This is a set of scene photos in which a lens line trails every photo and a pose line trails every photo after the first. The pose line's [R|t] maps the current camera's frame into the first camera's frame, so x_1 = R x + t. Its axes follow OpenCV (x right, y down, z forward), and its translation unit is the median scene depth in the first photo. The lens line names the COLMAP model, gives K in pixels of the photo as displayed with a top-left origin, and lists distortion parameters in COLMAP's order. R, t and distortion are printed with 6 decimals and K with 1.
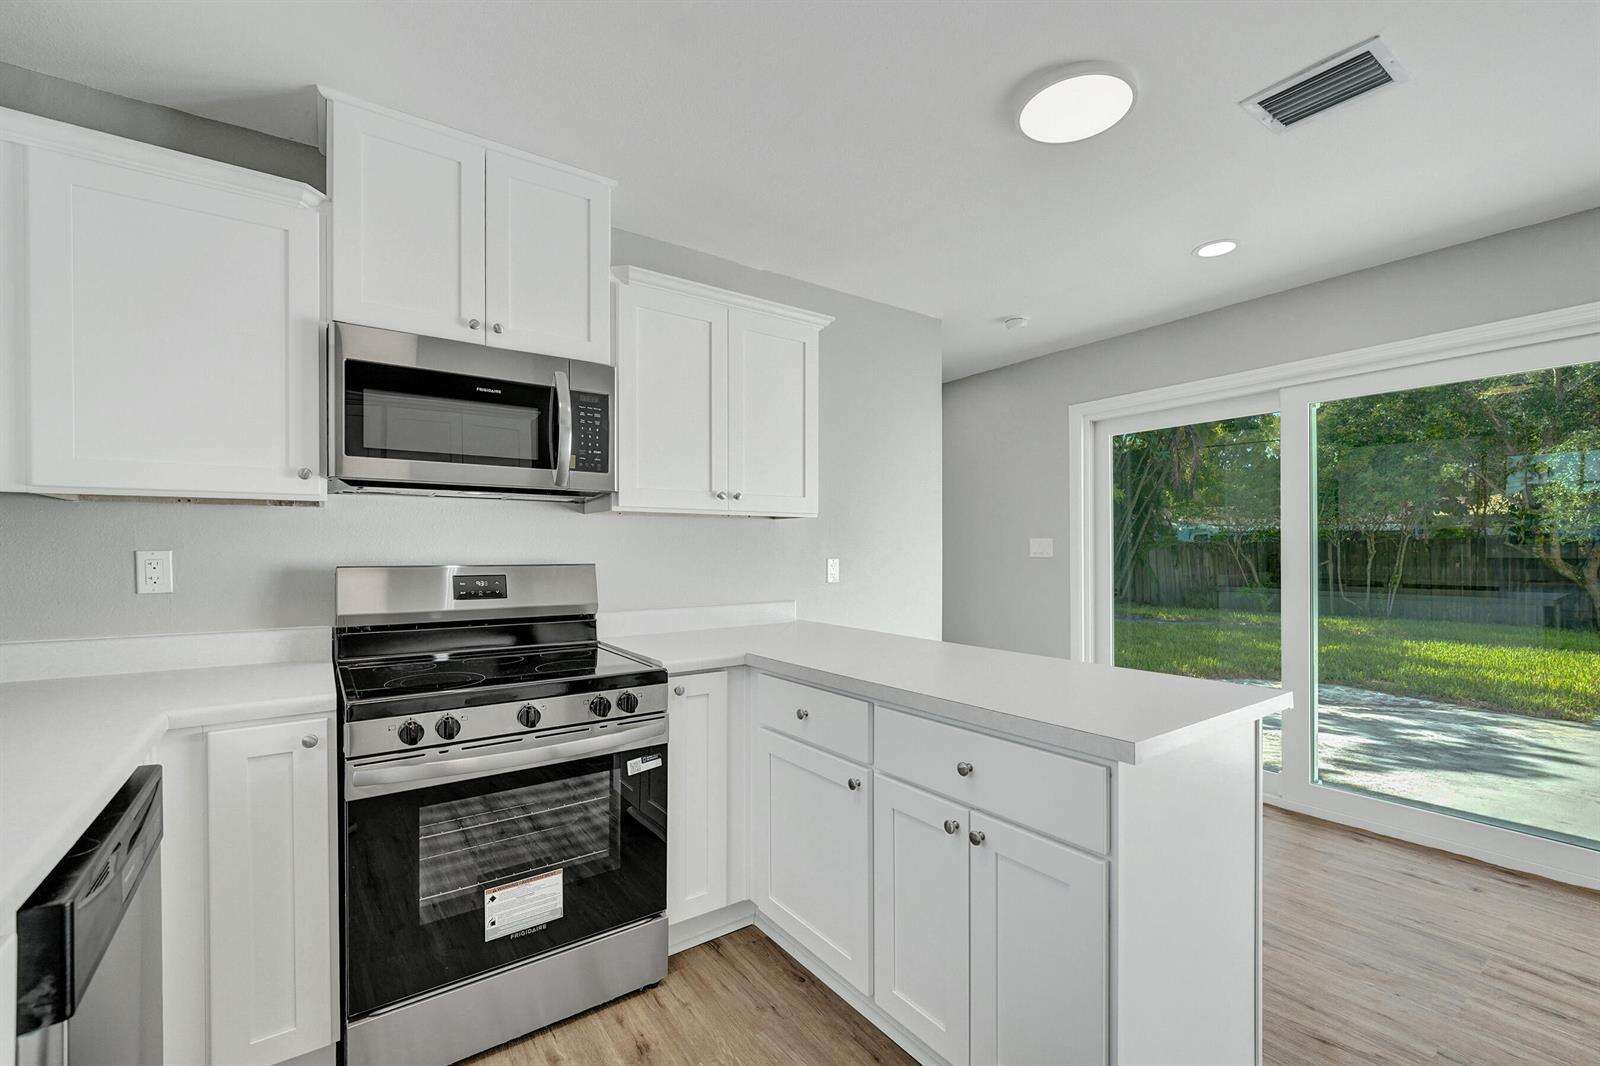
lens RADIAL K [[665.2, 0, 796.9], [0, 665.2, 550.2], [0, 0, 1]] dist [-0.024099, 0.000465]
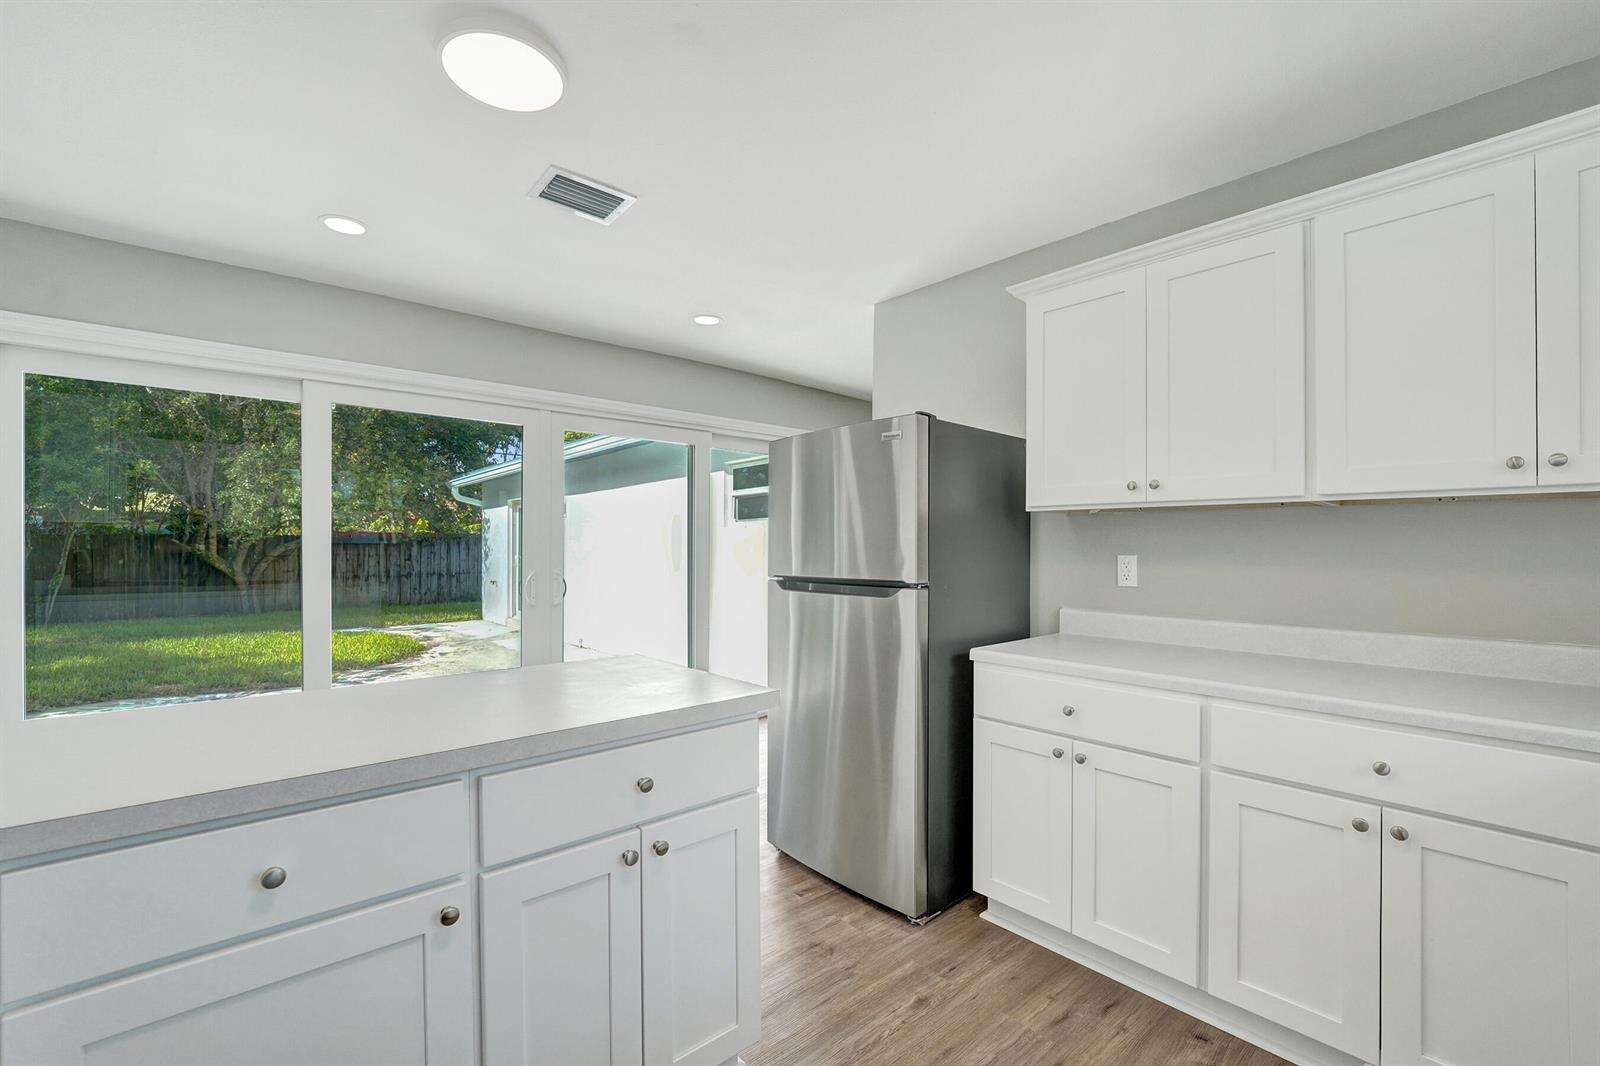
lens RADIAL K [[665.2, 0, 796.9], [0, 665.2, 550.2], [0, 0, 1]] dist [-0.024099, 0.000465]
pose [[-0.105784, -0.000840, 0.994389, -0.297419], [-0.005029, 0.999987, 0.000309, -0.001042], [-0.994376, -0.004968, -0.105787, 0.378261]]
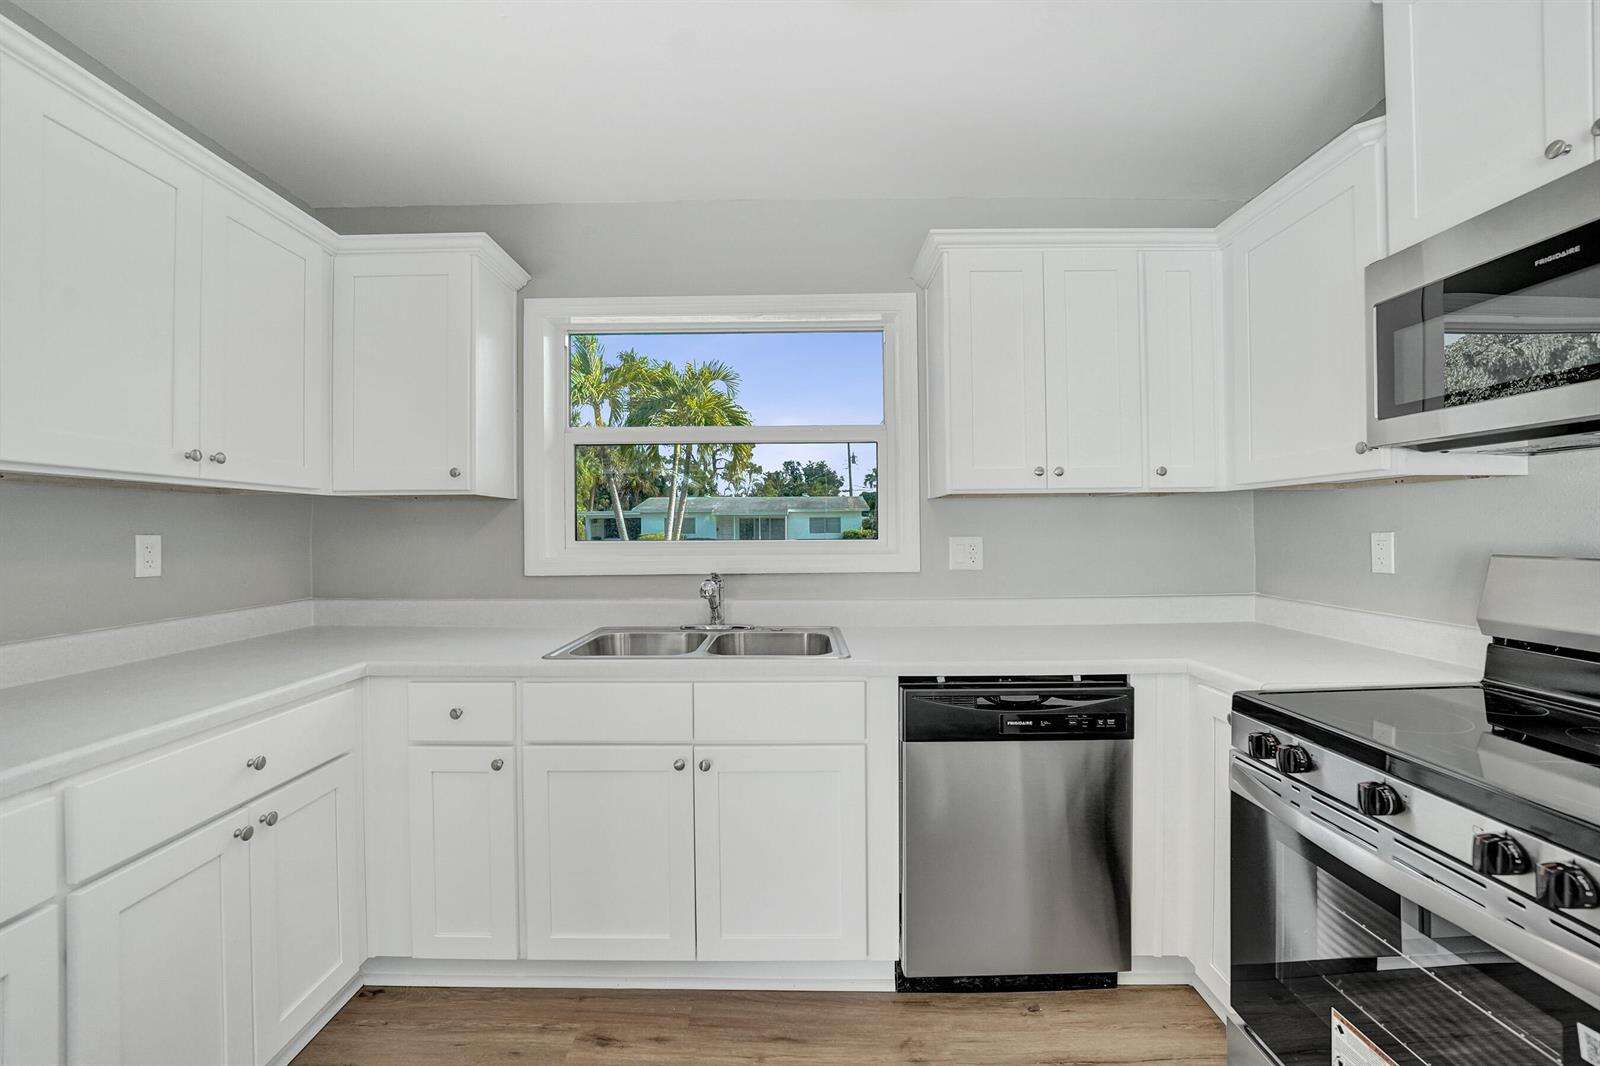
lens RADIAL K [[658.7, 0, 797.6], [0, 658.7, 518.9], [0, 0, 1]] dist [-0.025477, -0.000019]
pose [[-0.595051, -0.003678, -0.803680, 0.226554], [0.010811, 0.999862, -0.012581, -0.009689], [0.803615, -0.016175, -0.594929, 0.490986]]
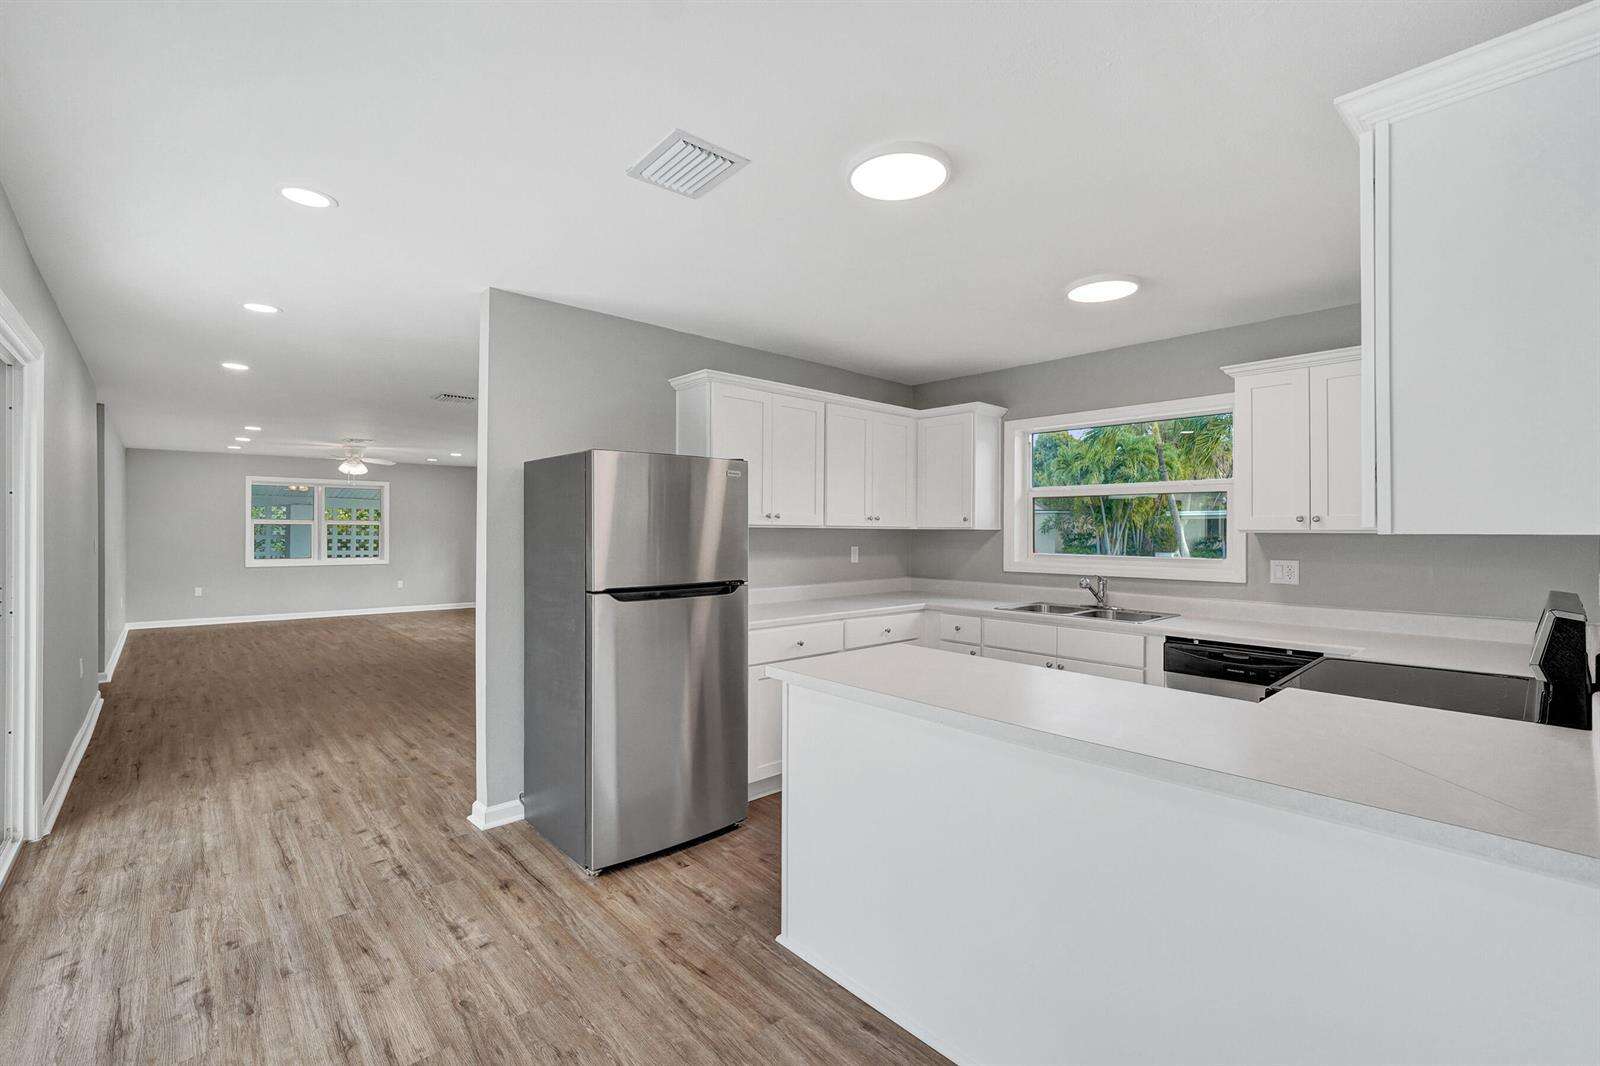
lens RADIAL K [[697.2, 0, 814.4], [0, 697.2, 531.4], [0, 0, 1]] dist [-0.013299, 0.000005]
pose [[-0.991377, -0.002684, -0.131011, 0.399548], [-0.002647, 0.999996, -0.000458, -0.040517], [0.131011, -0.000107, -0.991381, 1.200994]]
